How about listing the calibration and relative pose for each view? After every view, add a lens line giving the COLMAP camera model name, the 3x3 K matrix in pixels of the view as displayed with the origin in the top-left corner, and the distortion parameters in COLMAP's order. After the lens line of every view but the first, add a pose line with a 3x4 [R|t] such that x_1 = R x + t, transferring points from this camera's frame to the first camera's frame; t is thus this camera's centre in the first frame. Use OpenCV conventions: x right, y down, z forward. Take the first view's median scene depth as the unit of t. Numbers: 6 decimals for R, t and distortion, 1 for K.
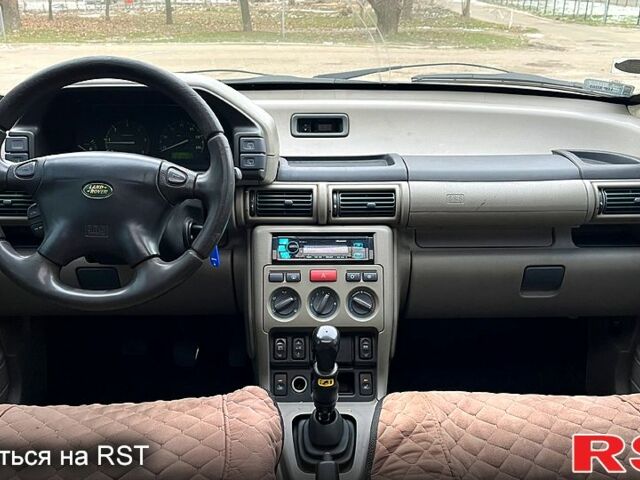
lens RADIAL K [[650.9, 0, 315.7], [0, 650.9, 243.6], [0, 0, 1]] dist [0.044619, 0.000000]
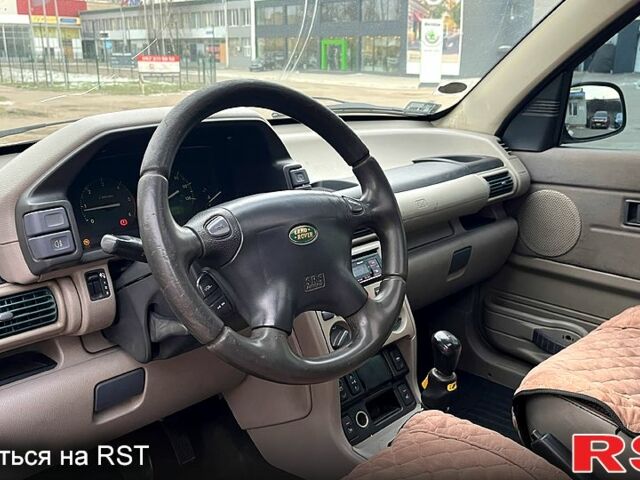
lens RADIAL K [[650.9, 0, 321.3], [0, 650.9, 244.0], [0, 0, 1]] dist [0.044619, 0.000000]
pose [[0.714562, -0.197722, 0.671049, -0.643651], [0.259708, 0.965654, 0.007979, -0.052396], [-0.649579, 0.168576, 0.741370, 0.278303]]
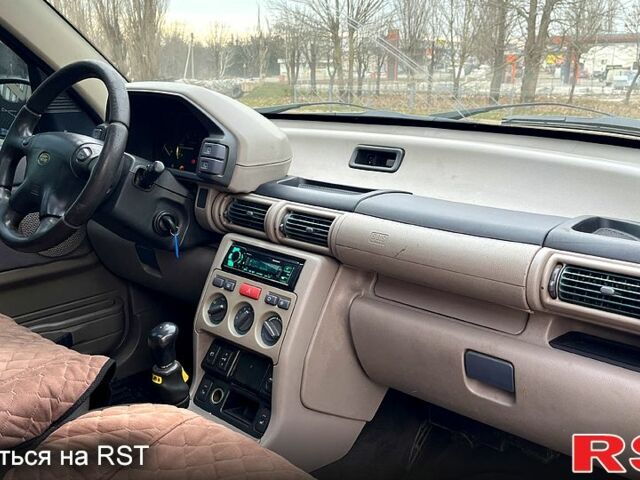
lens RADIAL K [[650.9, 0, 322.7], [0, 650.9, 234.8], [0, 0, 1]] dist [0.044619, 0.000000]
pose [[0.742659, 0.170847, -0.647510, 0.667100], [-0.253951, 0.966538, -0.036244, -0.022823], [0.619651, 0.191353, 0.761195, 0.291349]]
